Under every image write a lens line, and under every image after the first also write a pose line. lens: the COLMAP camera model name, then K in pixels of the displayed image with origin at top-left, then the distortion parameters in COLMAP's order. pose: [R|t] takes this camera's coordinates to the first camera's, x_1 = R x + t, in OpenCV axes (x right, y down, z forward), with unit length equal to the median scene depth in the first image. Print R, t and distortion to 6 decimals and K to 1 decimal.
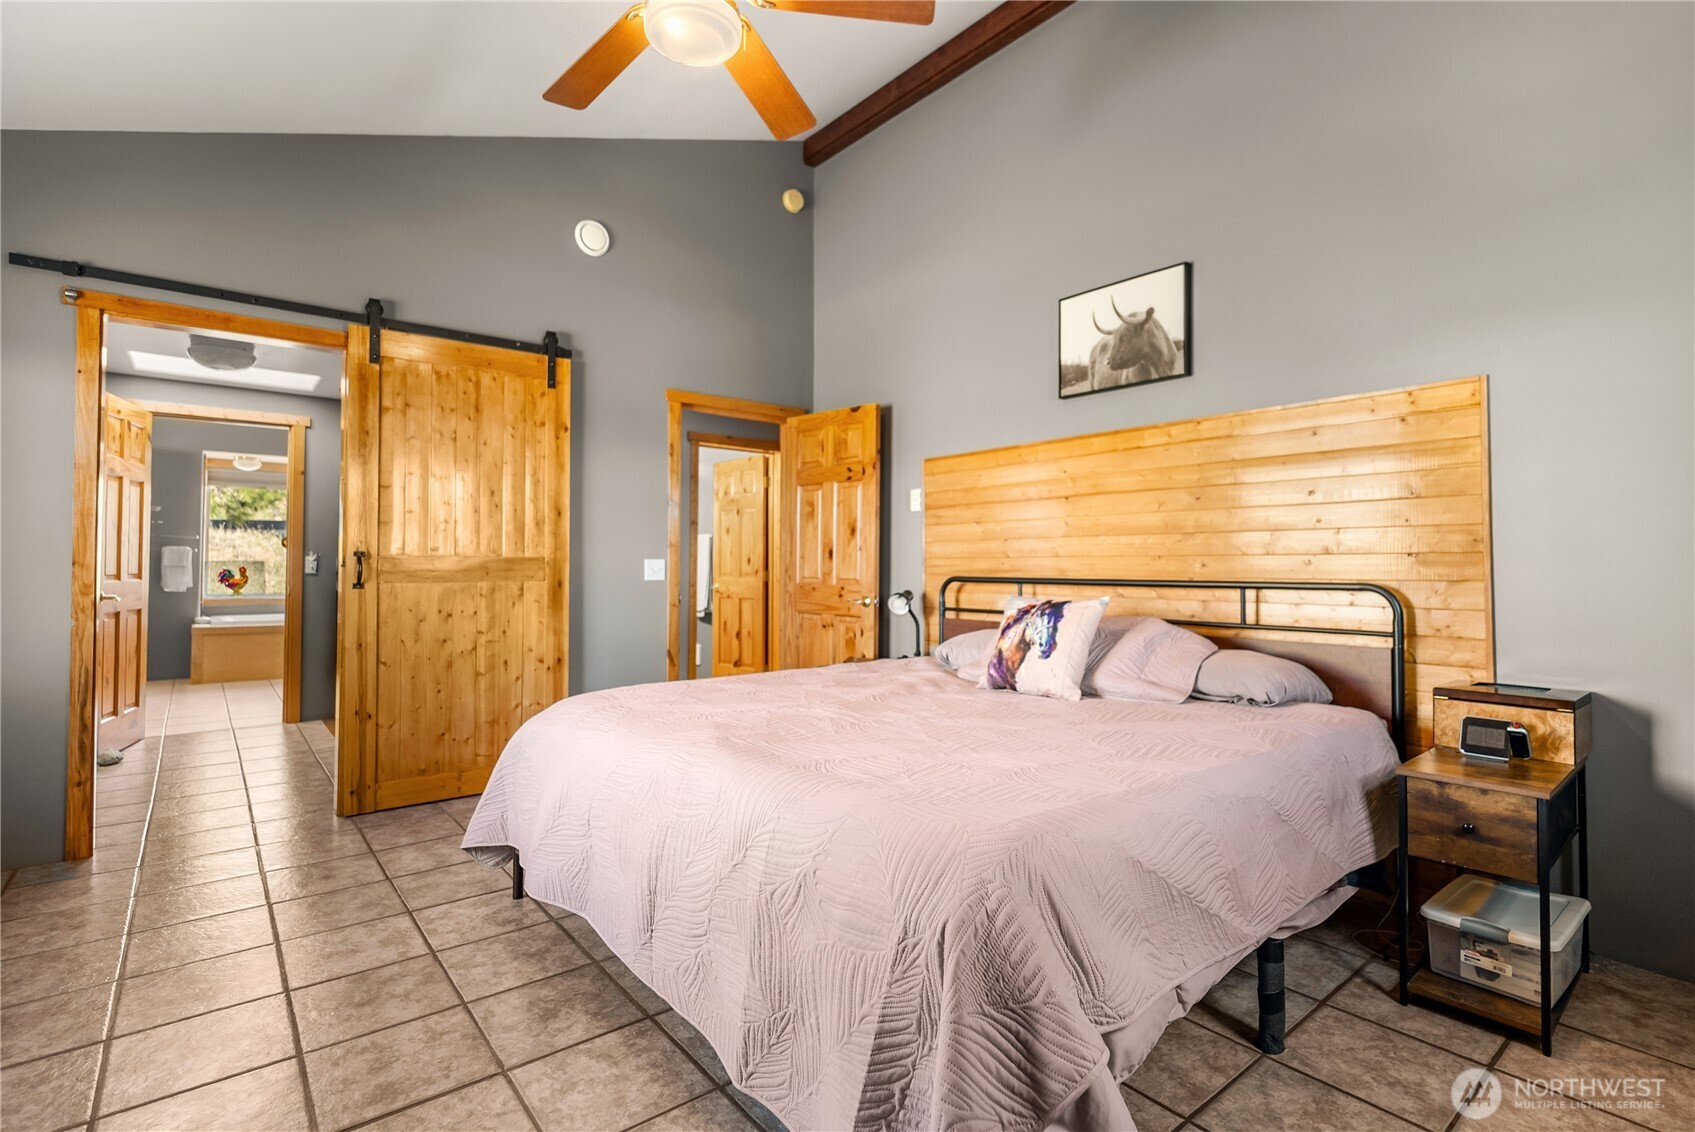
lens RADIAL K [[780.3, 0, 835.9], [0, 780.3, 550.6], [0, 0, 1]] dist [0.000621, -0.000015]
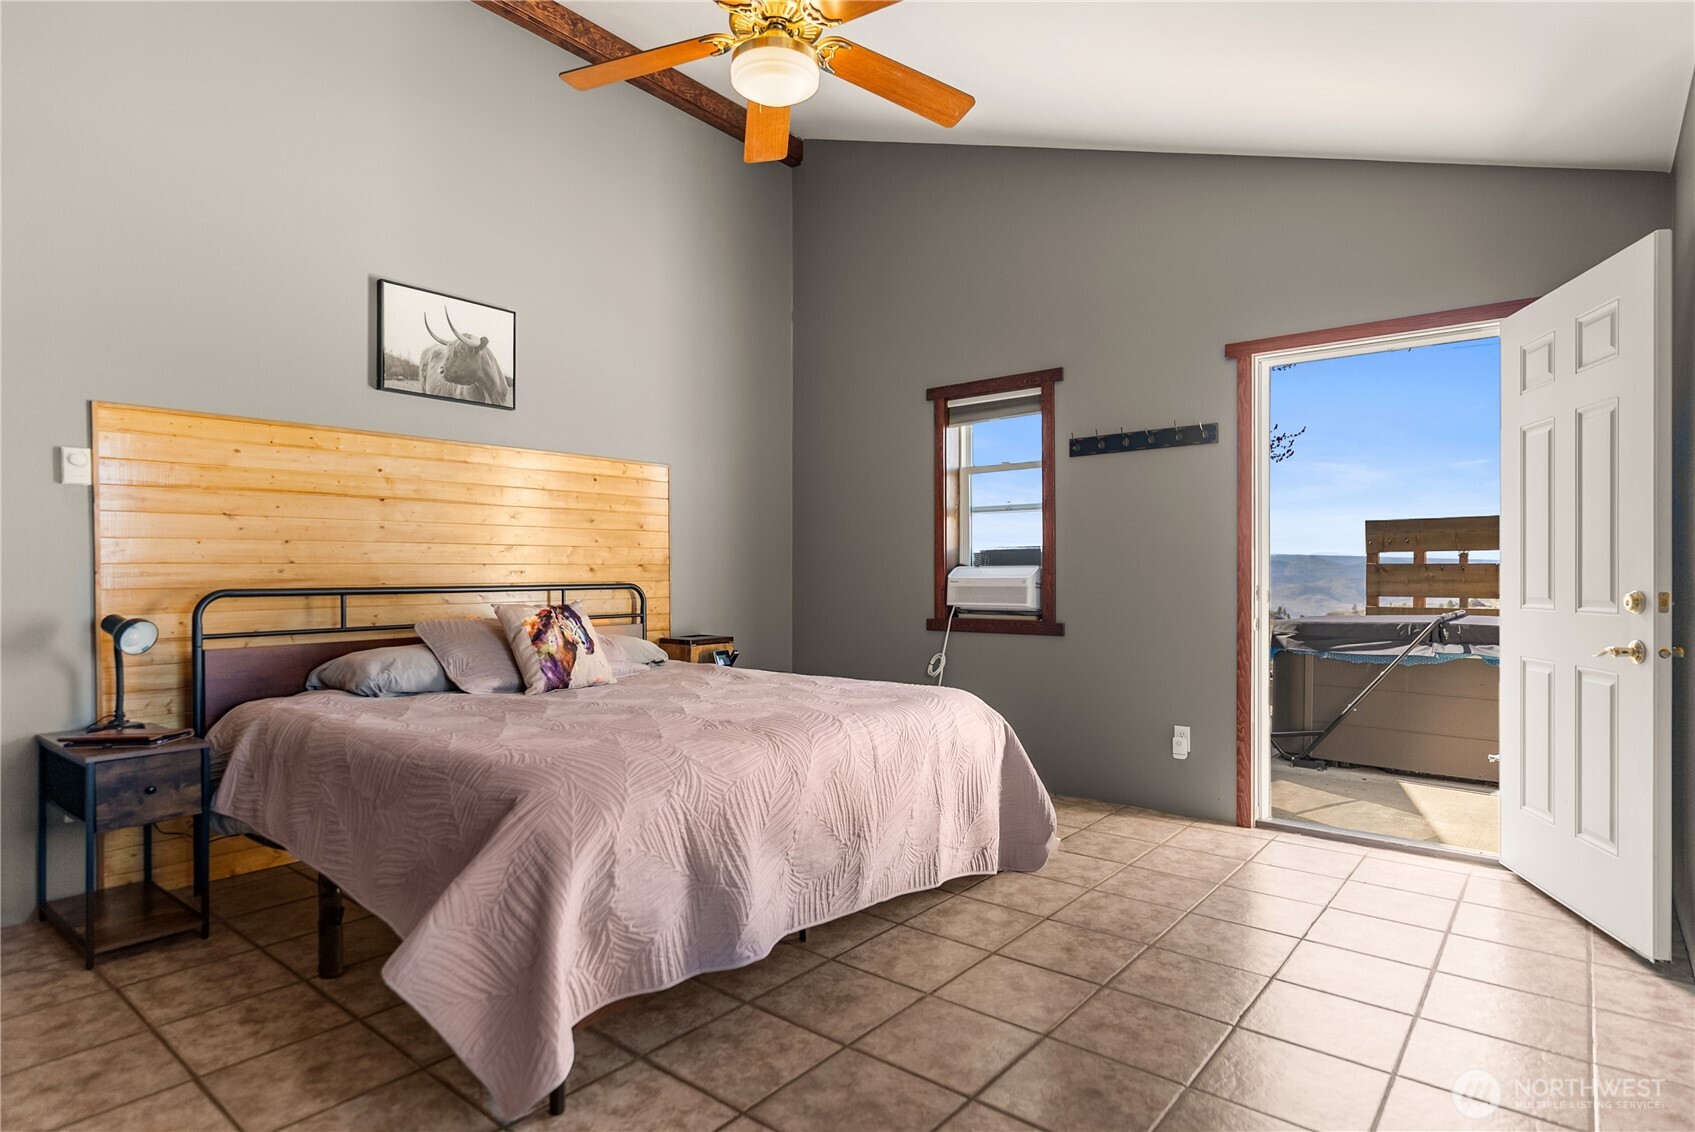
lens RADIAL K [[894.0, 0, 842.3], [0, 894.0, 573.6], [0, 0, 1]] dist [-0.000102, -0.000119]
pose [[-0.184521, -0.005512, 0.982813, -0.917800], [-0.017327, 0.999847, 0.002354, 0.008267], [-0.982676, -0.016595, -0.184588, 0.730871]]
